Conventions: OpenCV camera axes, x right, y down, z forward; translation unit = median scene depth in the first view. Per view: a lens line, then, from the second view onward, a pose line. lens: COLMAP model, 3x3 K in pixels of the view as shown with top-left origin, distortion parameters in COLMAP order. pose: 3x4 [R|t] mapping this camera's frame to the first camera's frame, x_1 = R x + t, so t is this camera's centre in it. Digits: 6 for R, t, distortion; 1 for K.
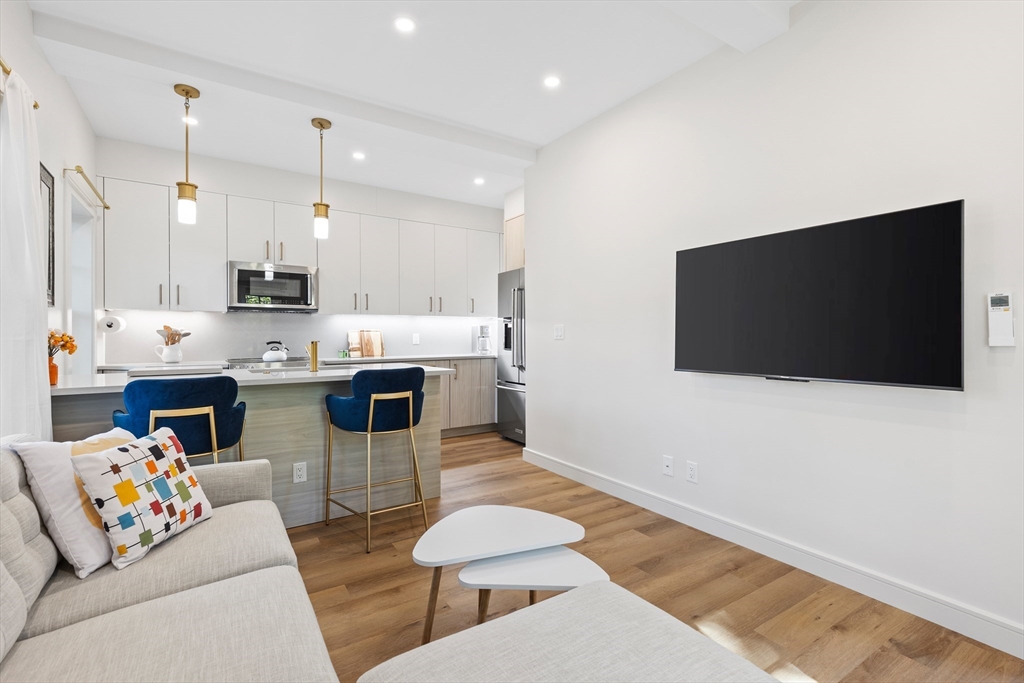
lens RADIAL K [[464.6, 0, 502.6], [0, 464.6, 337.8], [0, 0, 1]] dist [0.003639, -0.002038]
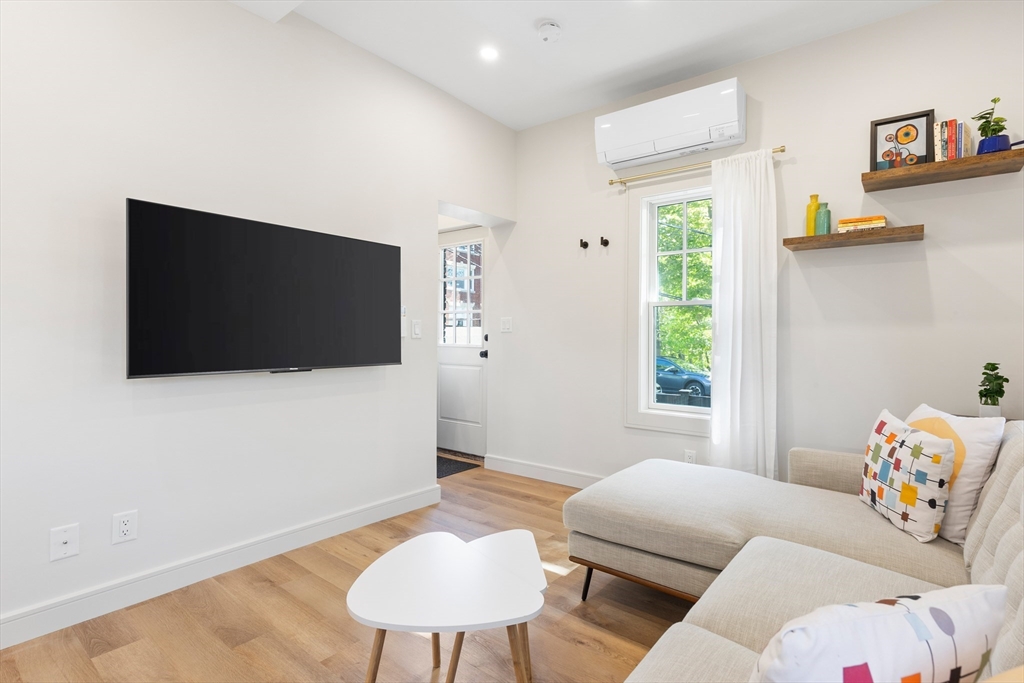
lens RADIAL K [[464.6, 0, 593.6], [0, 464.6, 344.8], [0, 0, 1]] dist [0.003639, -0.002038]
pose [[-0.396895, -0.020481, 0.917636, -0.481040], [-0.003385, 0.999777, 0.020851, 0.004877], [-0.917858, 0.005170, -0.396875, 0.634380]]
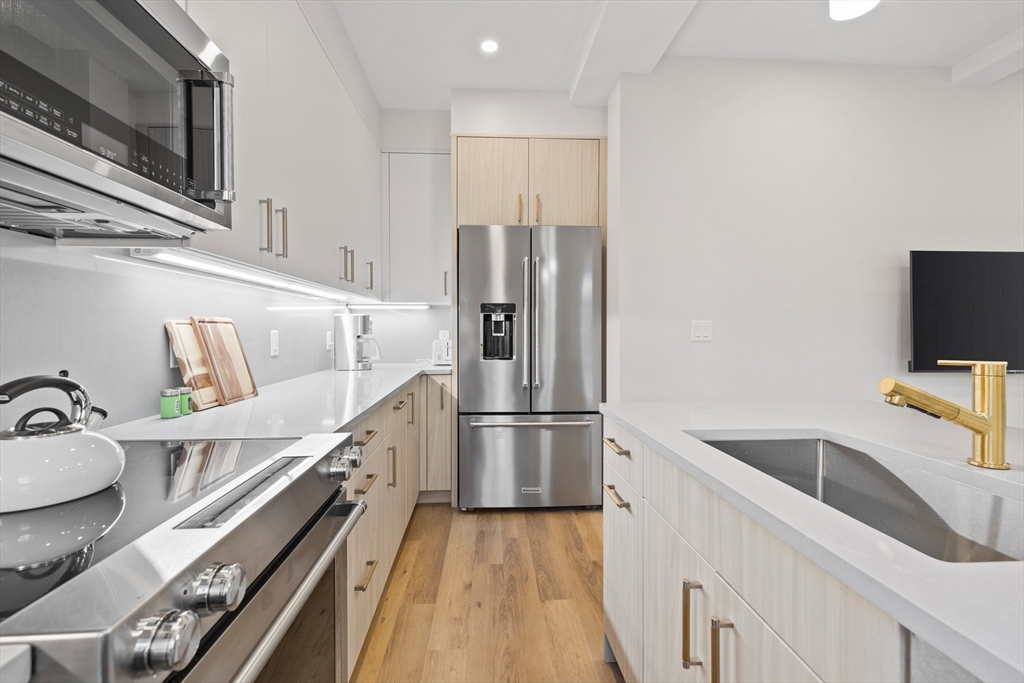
lens RADIAL K [[464.6, 0, 513.2], [0, 464.6, 337.3], [0, 0, 1]] dist [0.003639, -0.002038]
pose [[0.486594, -0.008048, 0.873591, -0.840786], [0.000299, 0.999959, 0.009046, -0.011699], [-0.873628, -0.004141, 0.486577, 1.187559]]
